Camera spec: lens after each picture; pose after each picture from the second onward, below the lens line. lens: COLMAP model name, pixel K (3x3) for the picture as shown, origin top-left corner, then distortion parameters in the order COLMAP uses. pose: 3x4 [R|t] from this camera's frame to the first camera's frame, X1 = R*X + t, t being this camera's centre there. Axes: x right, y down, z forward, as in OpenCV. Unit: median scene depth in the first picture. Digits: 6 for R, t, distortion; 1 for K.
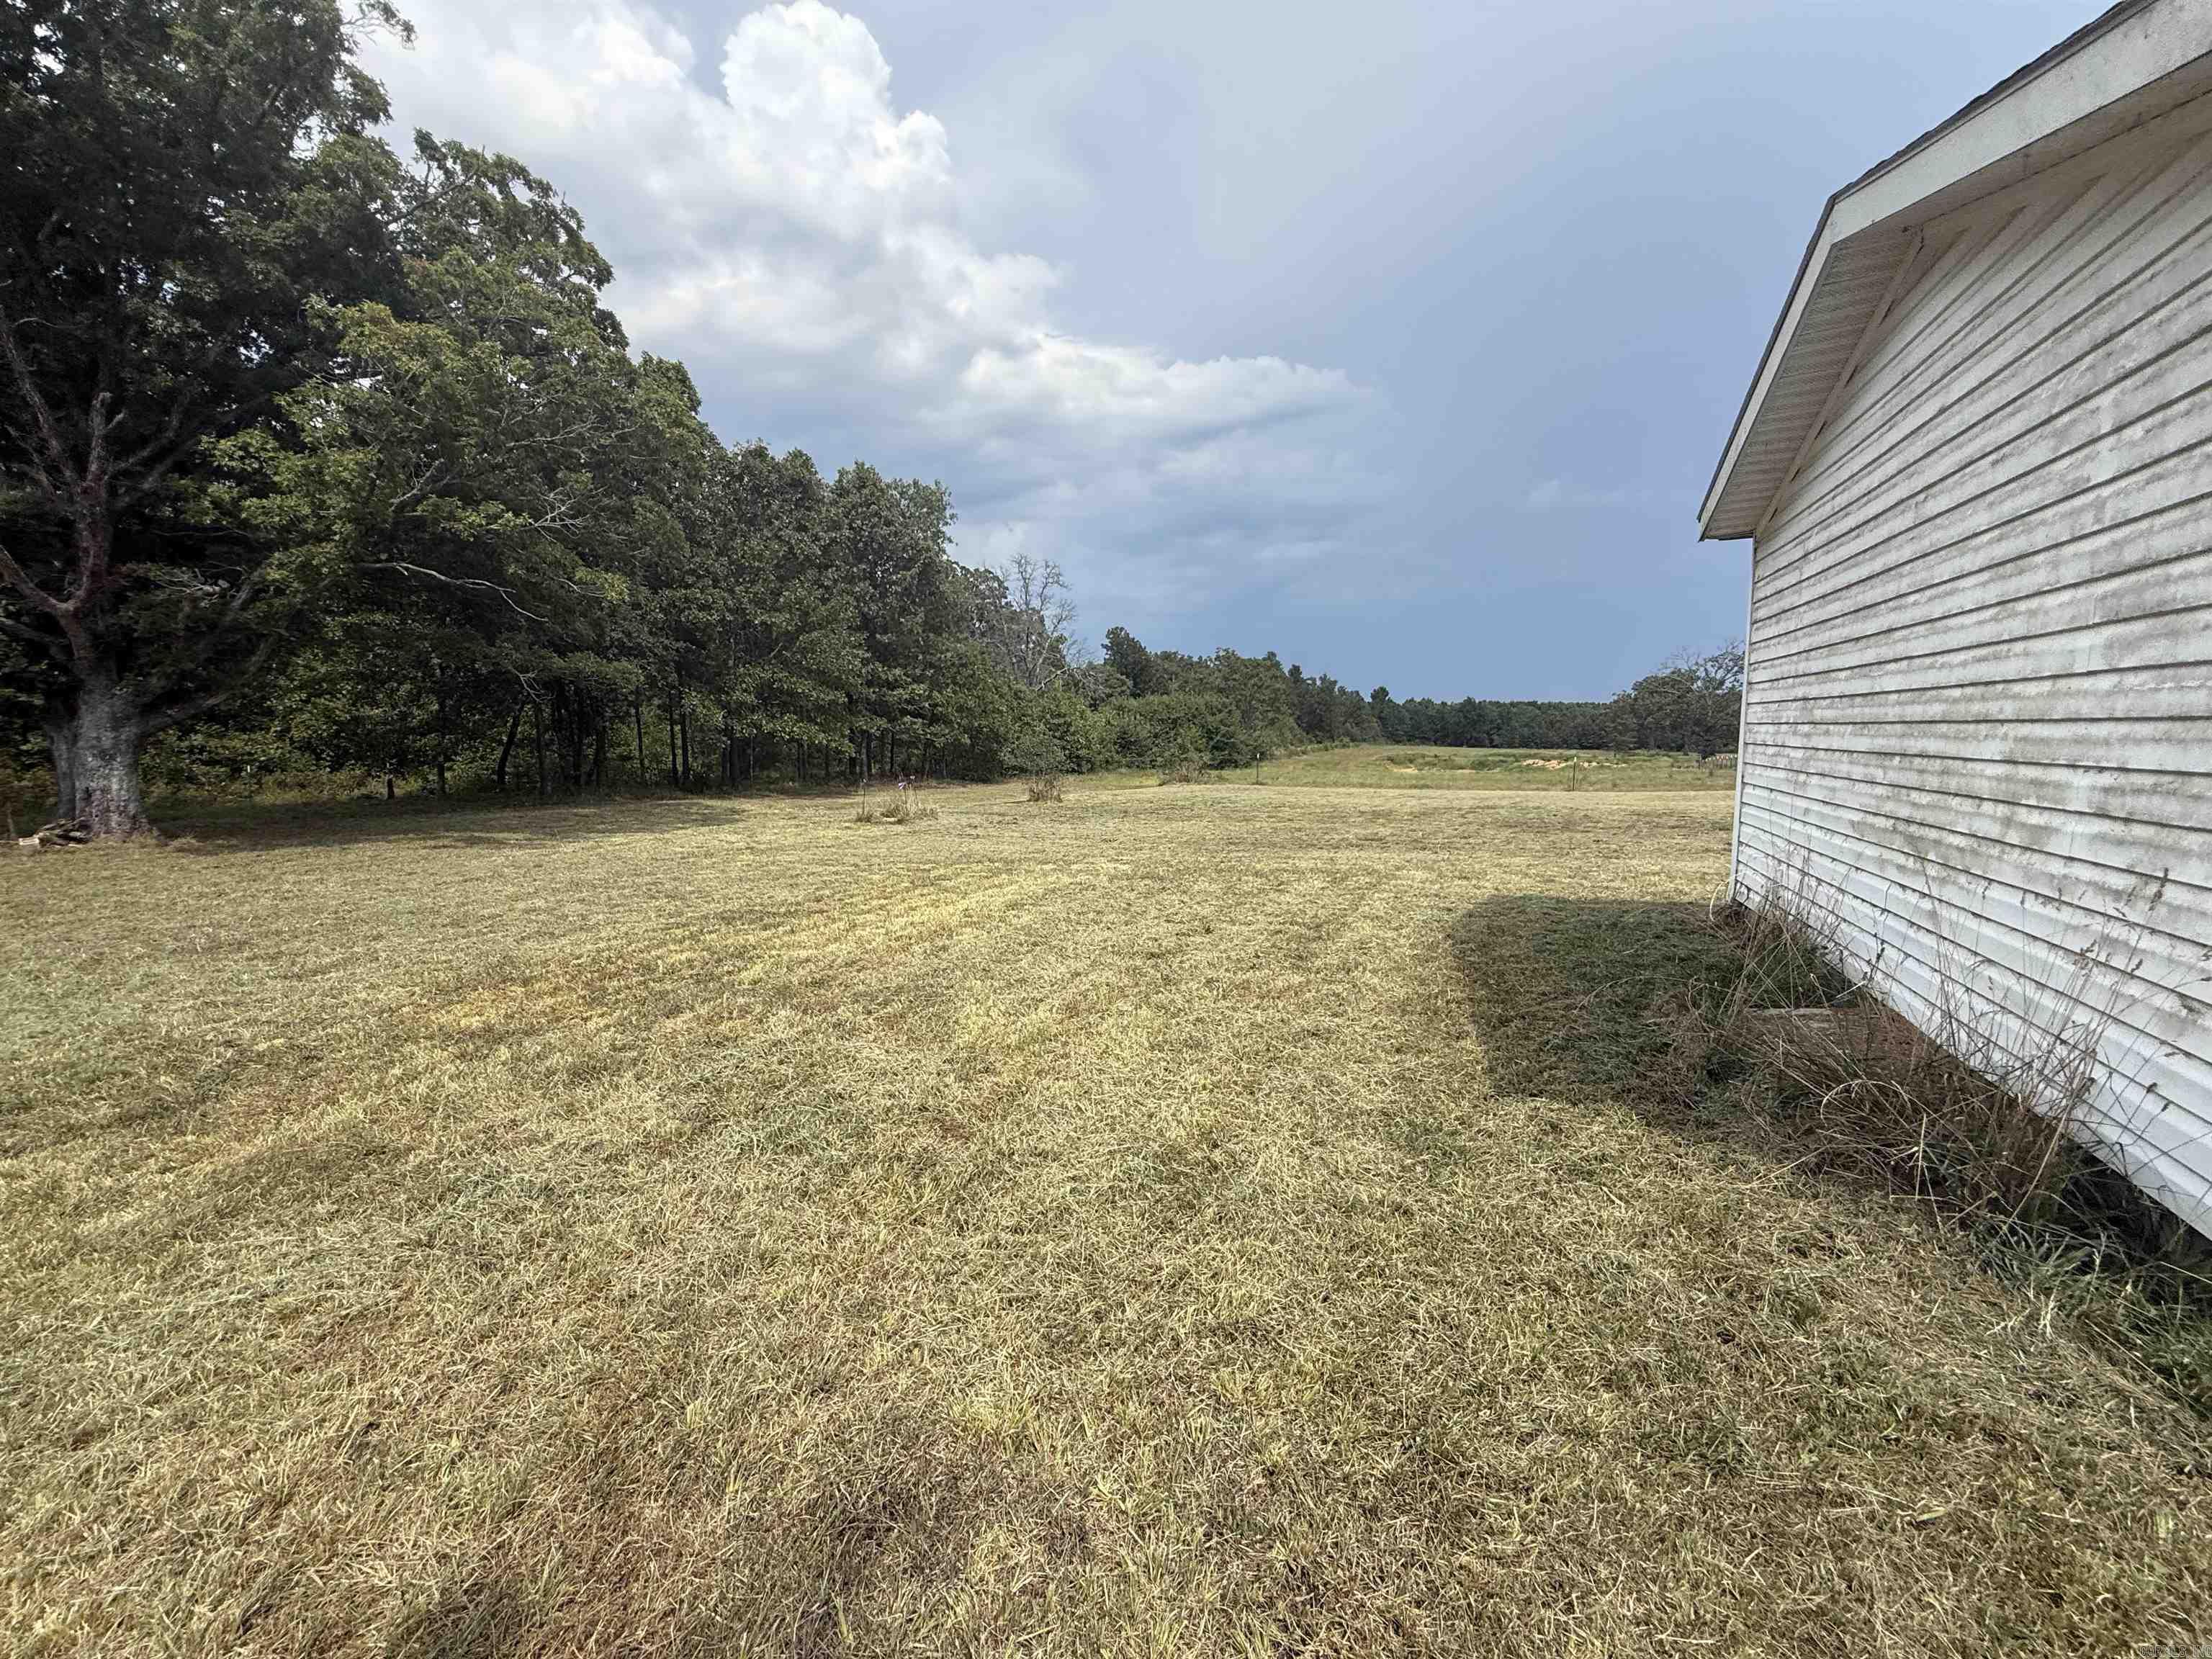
lens RADIAL K [[878.2, 0, 1094.0], [0, 878.2, 831.3], [0, 0, 1]] dist [0.000892, -0.000339]
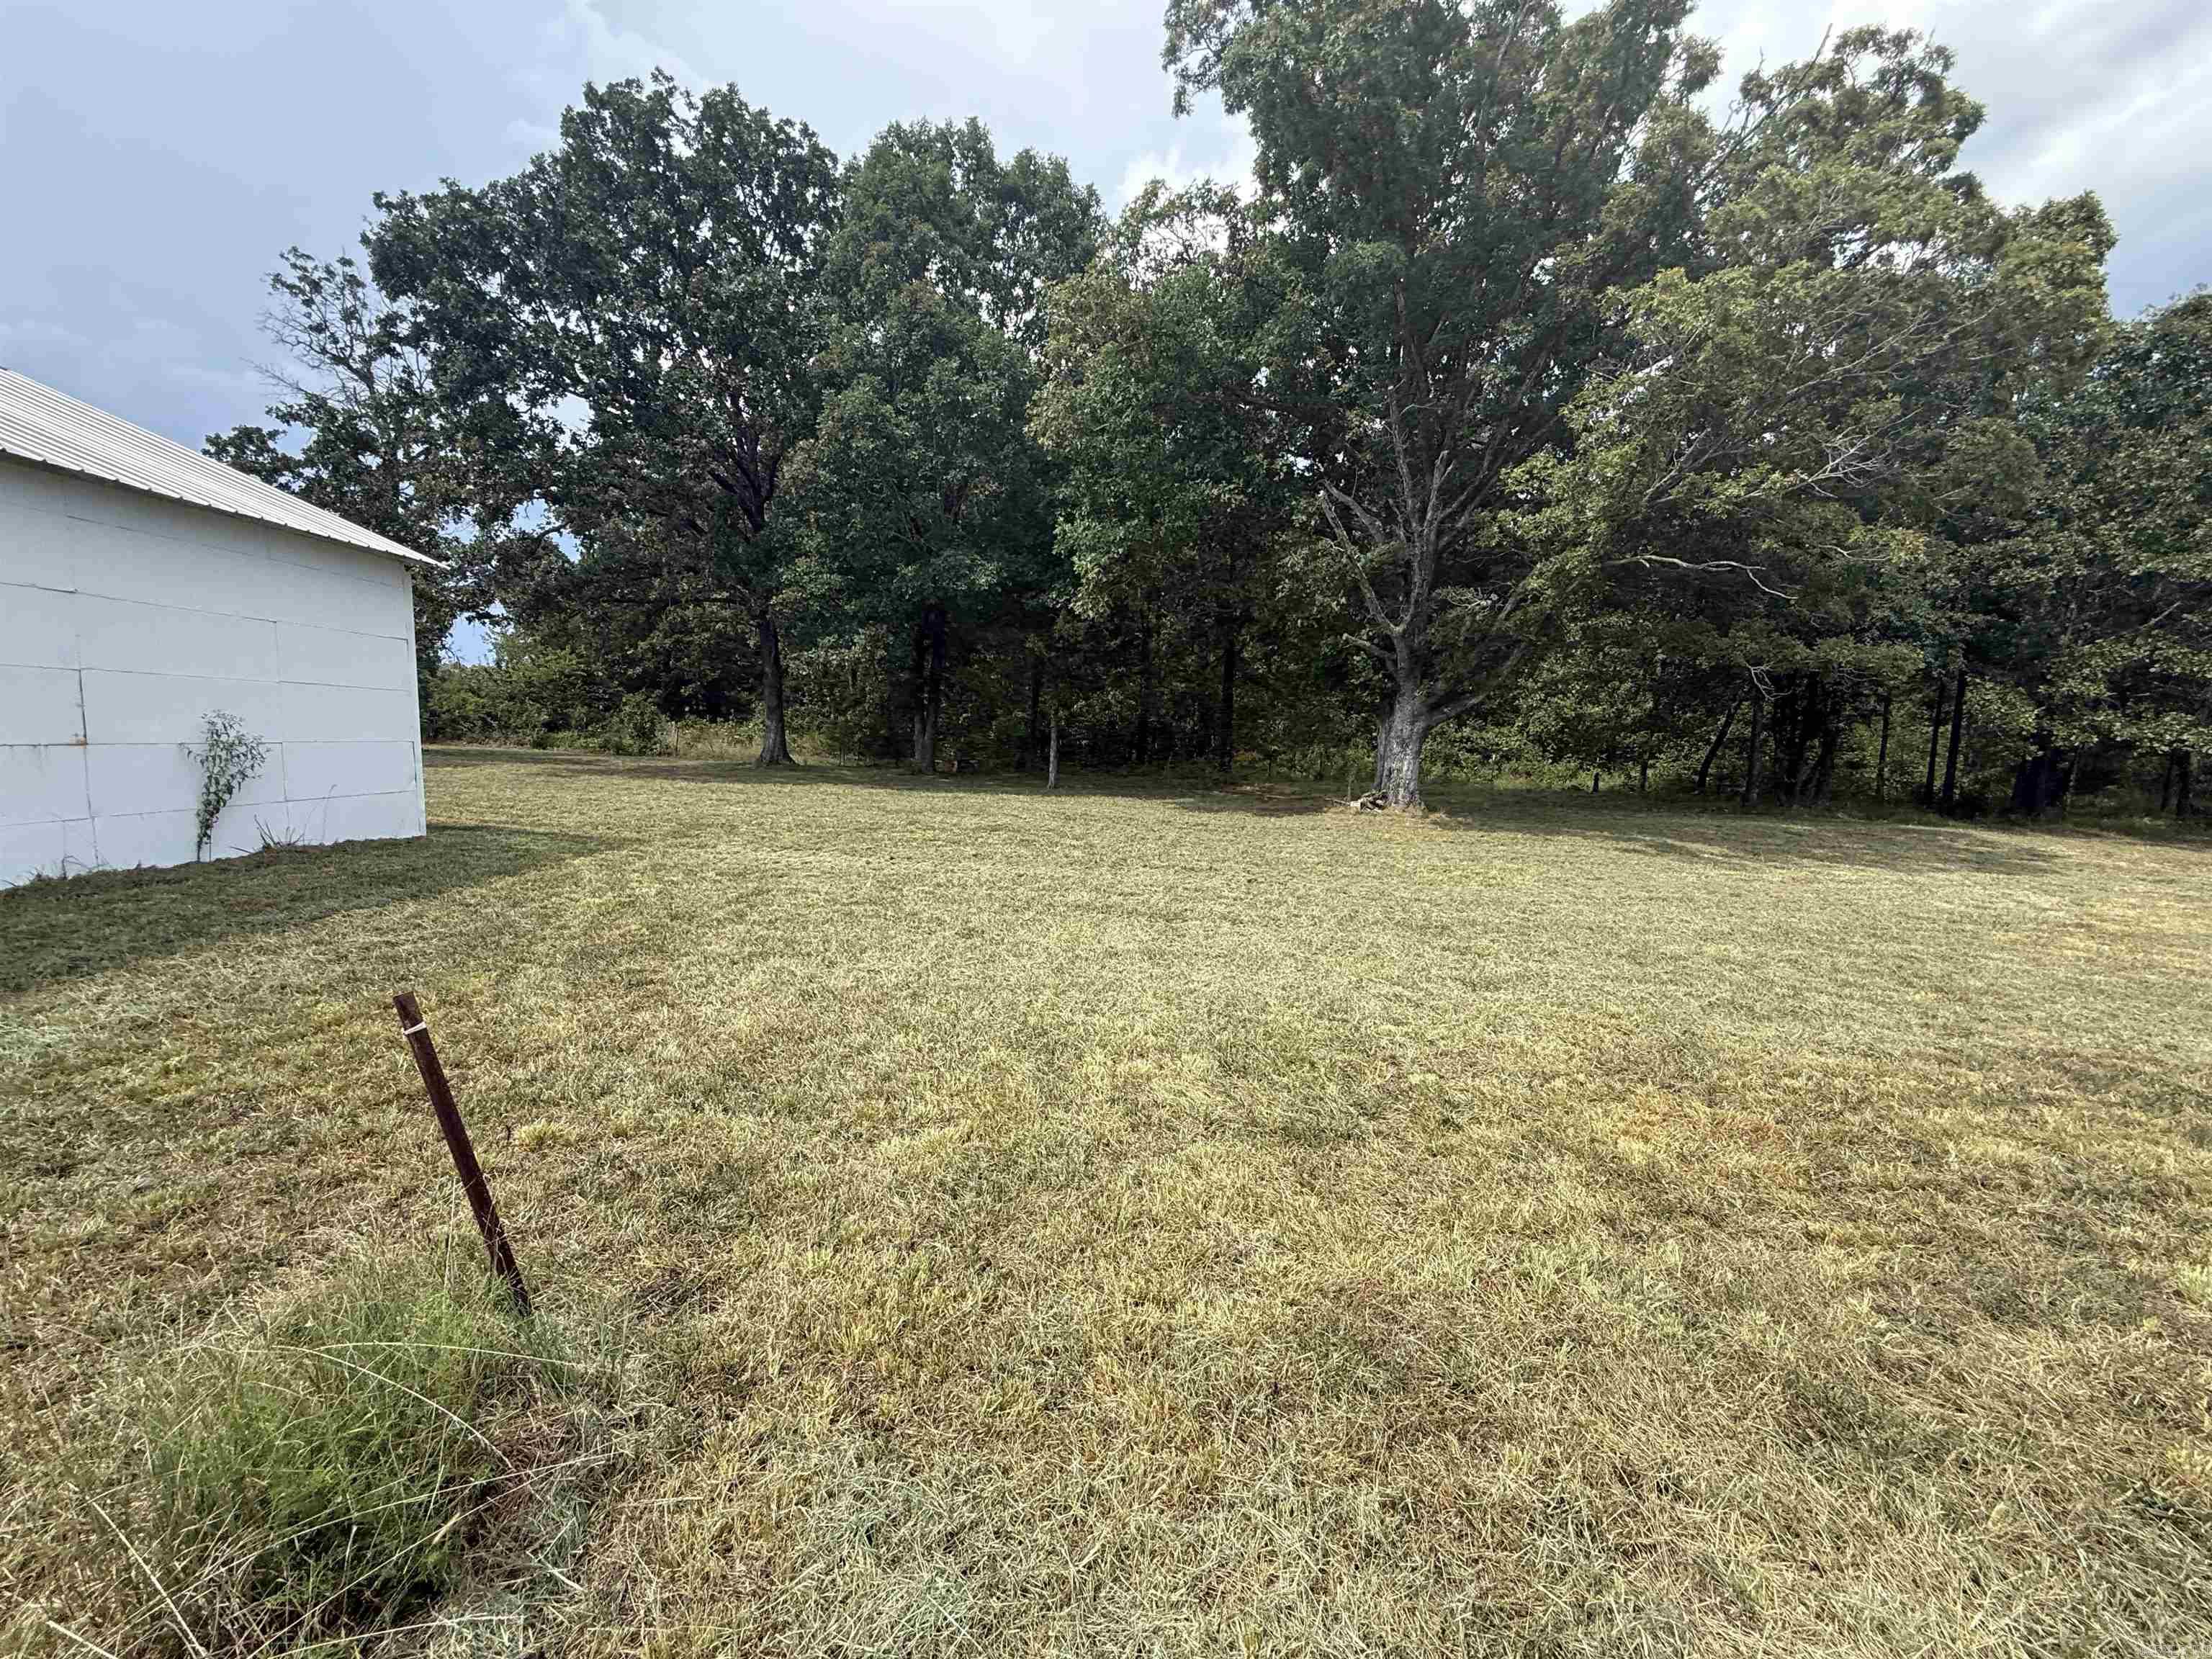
lens RADIAL K [[881.5, 0, 1101.8], [0, 881.5, 828.9], [0, 0, 1]] dist [0.001090, 0.000058]
pose [[0.372459, 0.124708, -0.919632, -0.071174], [-0.124874, 0.988653, 0.083492, -0.013165], [0.919609, 0.083741, 0.383806, 0.090118]]
